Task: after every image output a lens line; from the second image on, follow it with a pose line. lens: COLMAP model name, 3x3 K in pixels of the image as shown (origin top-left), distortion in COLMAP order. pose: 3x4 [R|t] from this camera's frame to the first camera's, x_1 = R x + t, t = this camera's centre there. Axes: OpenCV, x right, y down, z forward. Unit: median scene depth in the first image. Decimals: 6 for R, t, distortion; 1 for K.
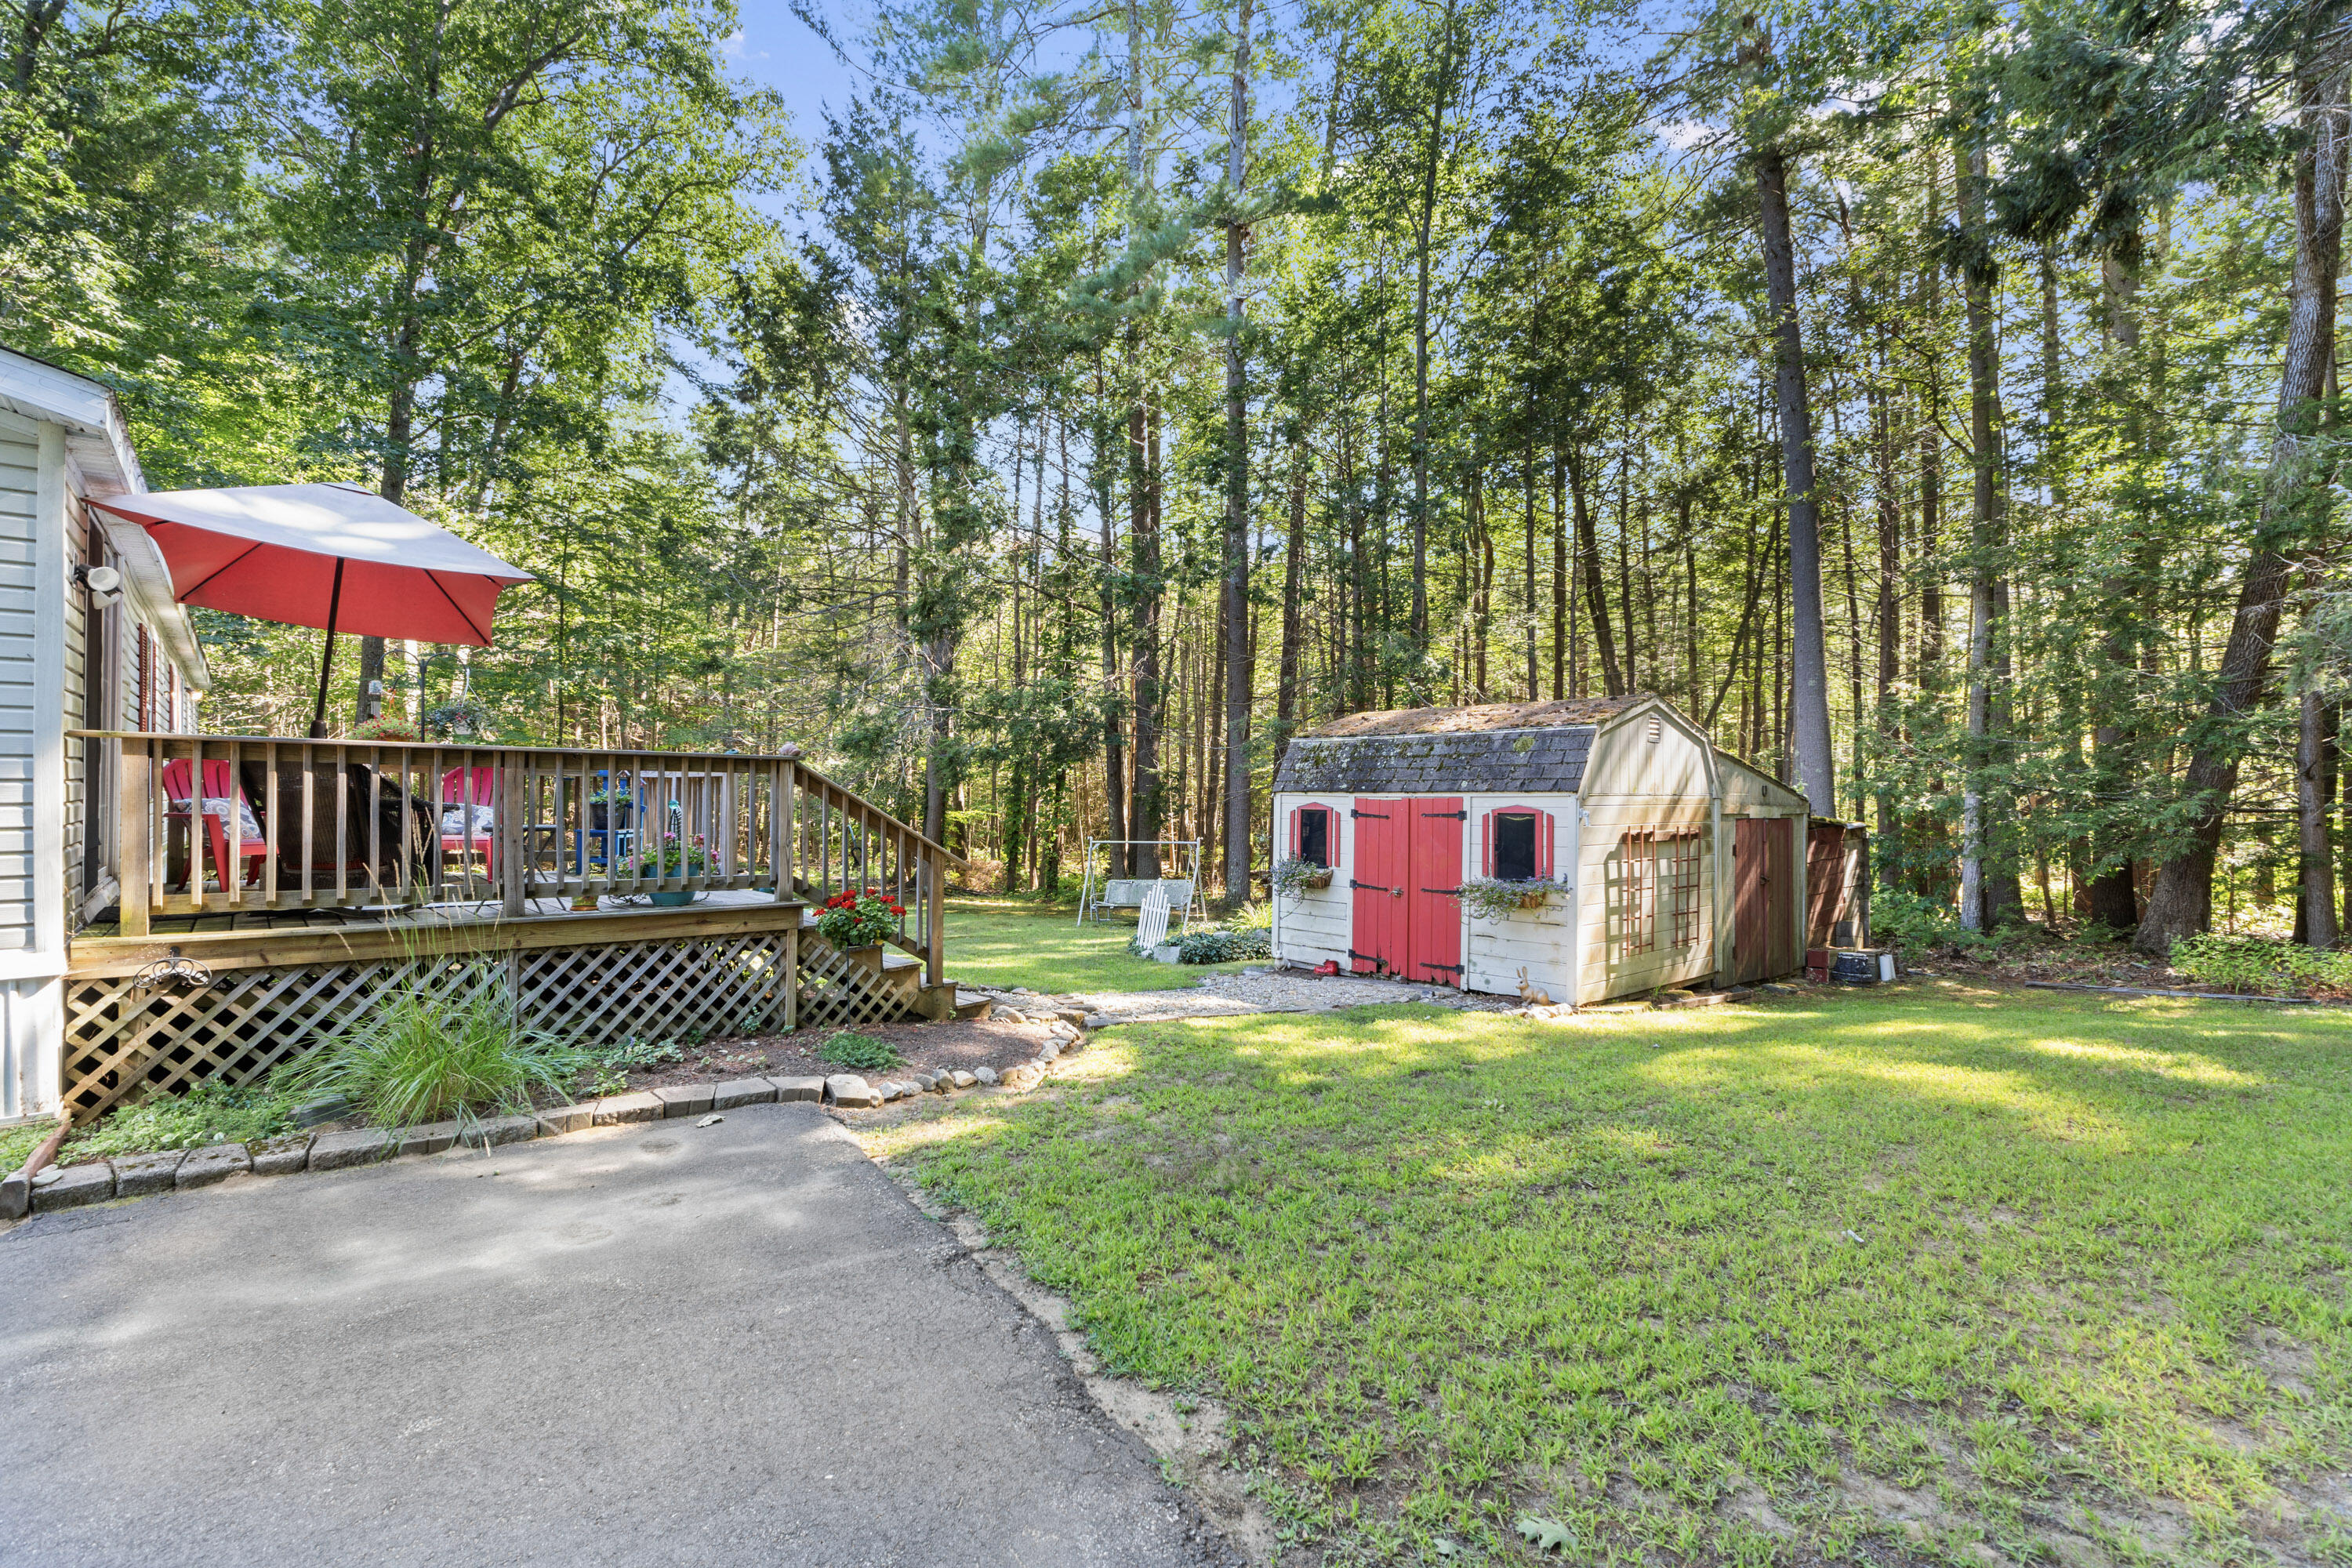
lens RADIAL K [[1133.3, 0, 1179.6], [0, 1133.3, 771.3], [0, 0, 1]] dist [-0.019049, 0.000005]
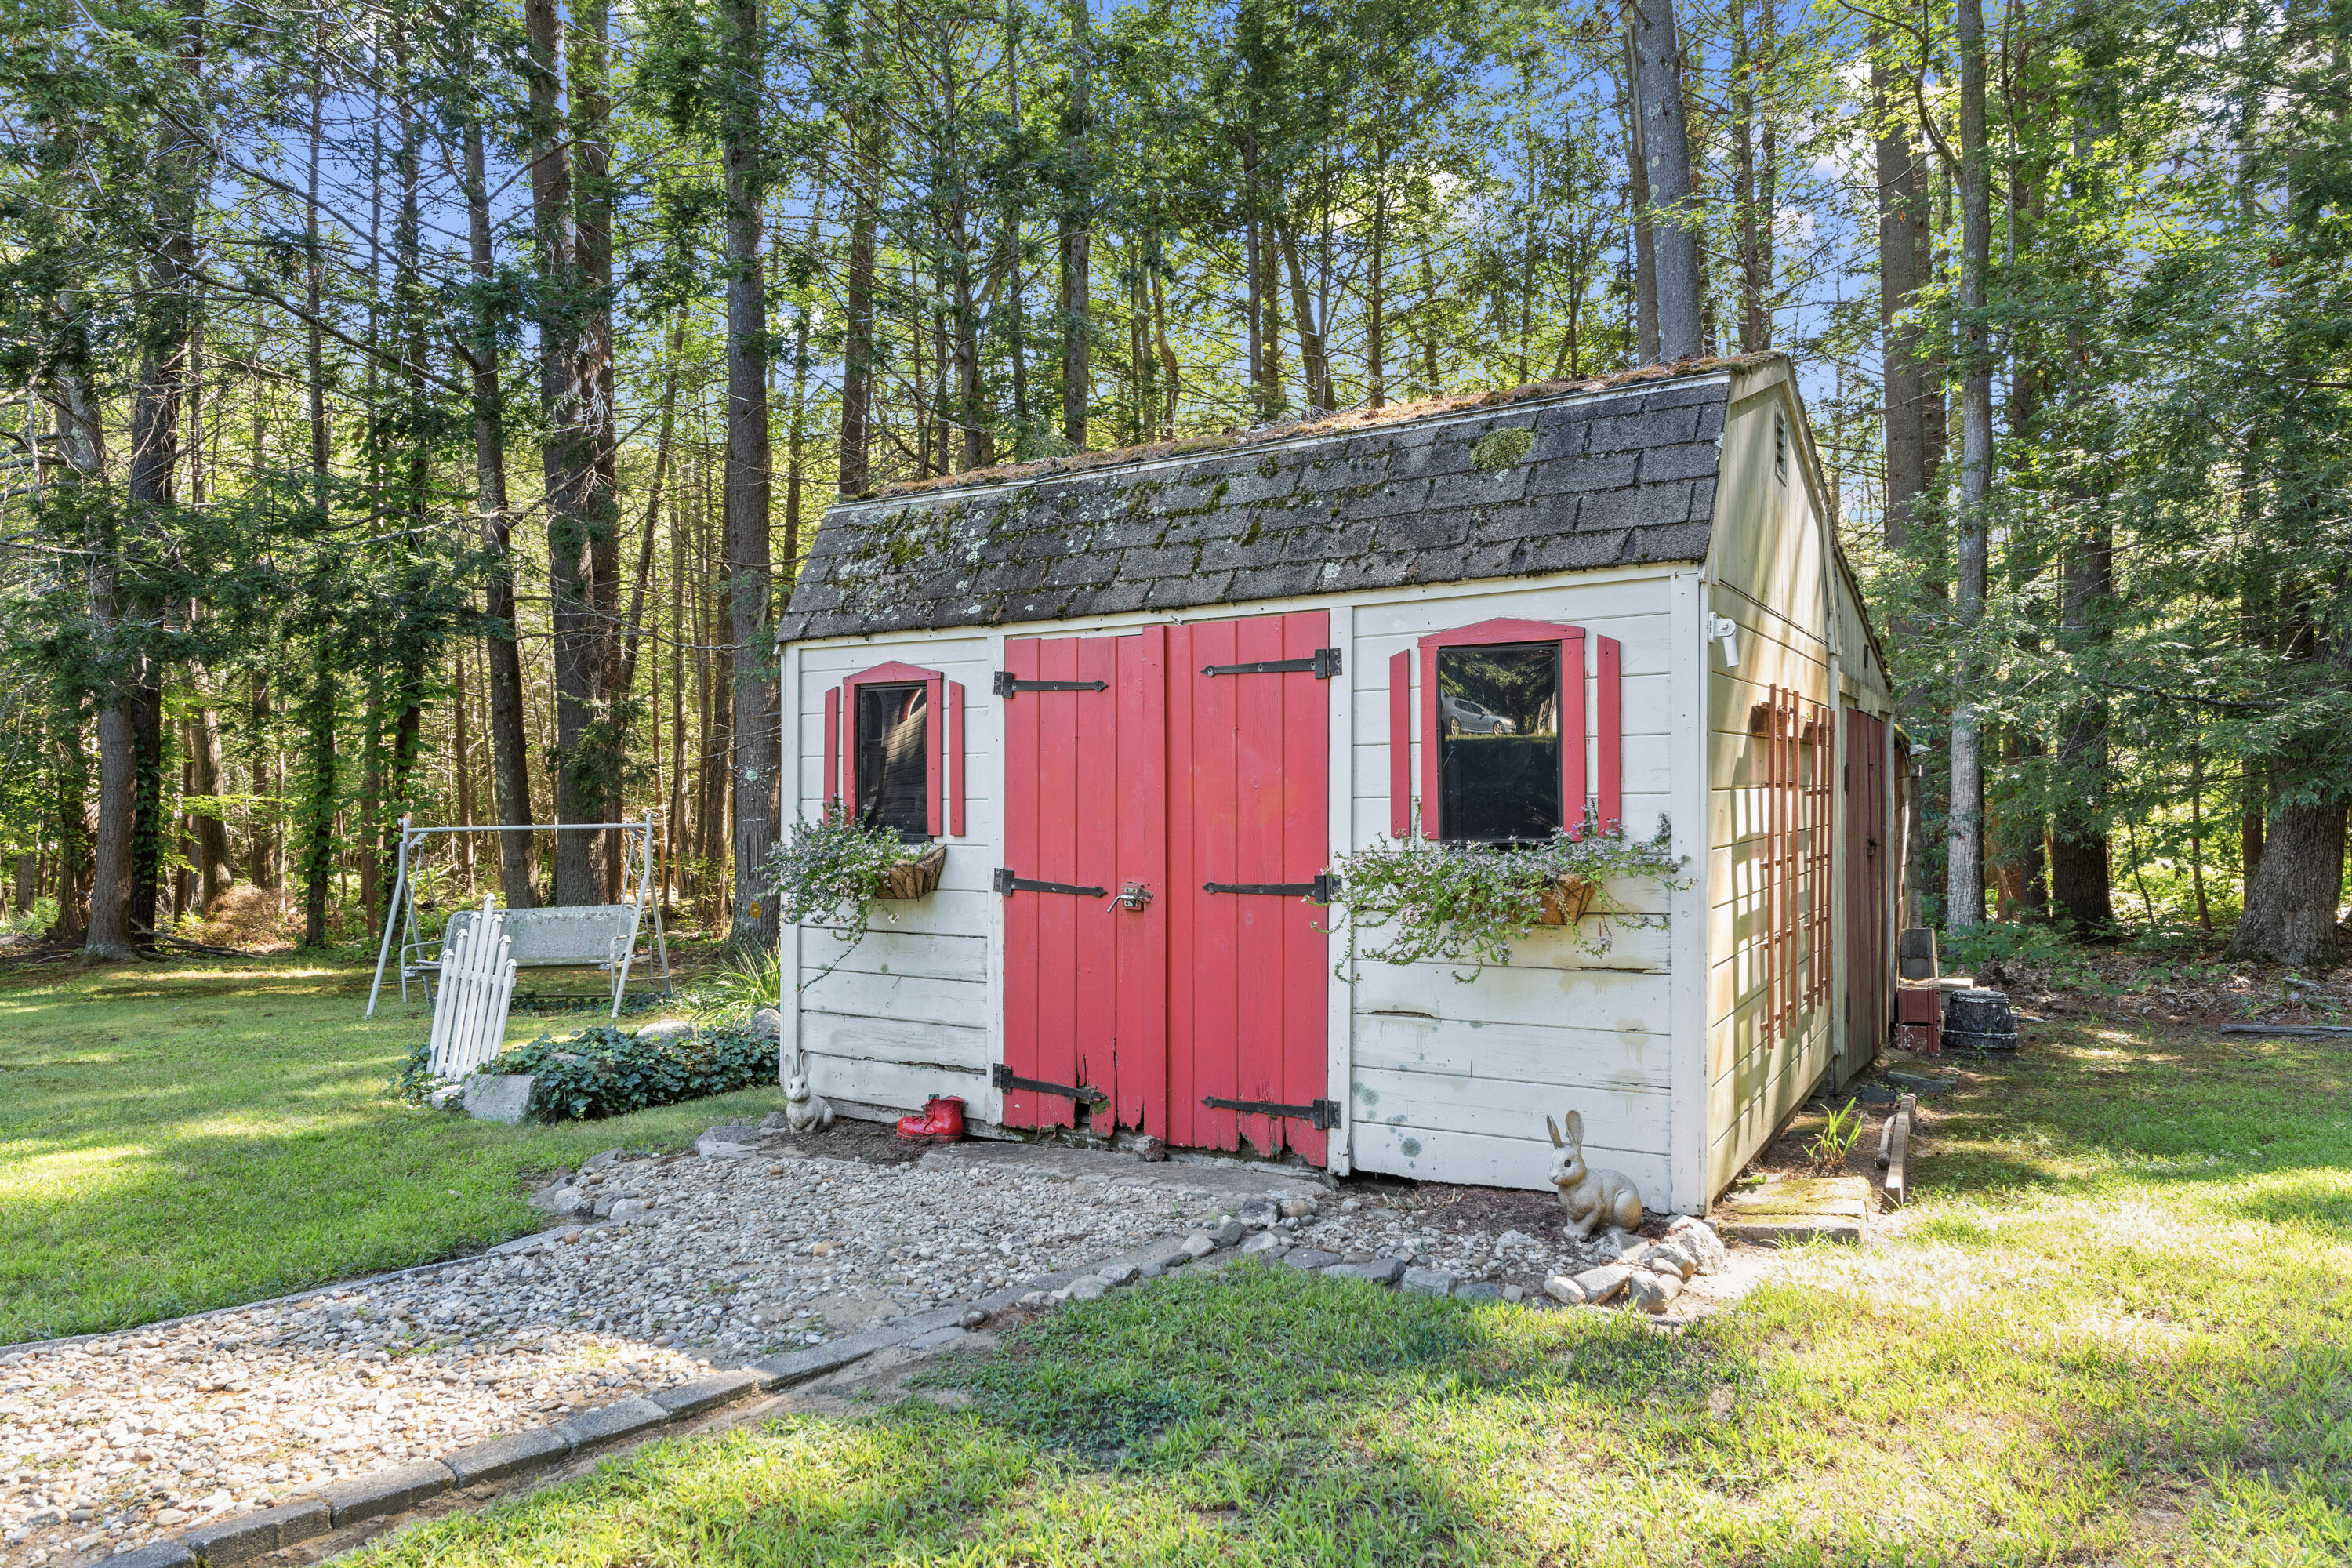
lens RADIAL K [[1472.5, 0, 1176.7], [0, 1472.5, 776.7], [0, 0, 1]] dist [0.001918, 0.000370]
pose [[0.954433, -0.013712, 0.298111, 0.066776], [0.012431, 0.999904, 0.006194, 0.063681], [-0.298167, -0.002206, 0.954511, 0.536525]]
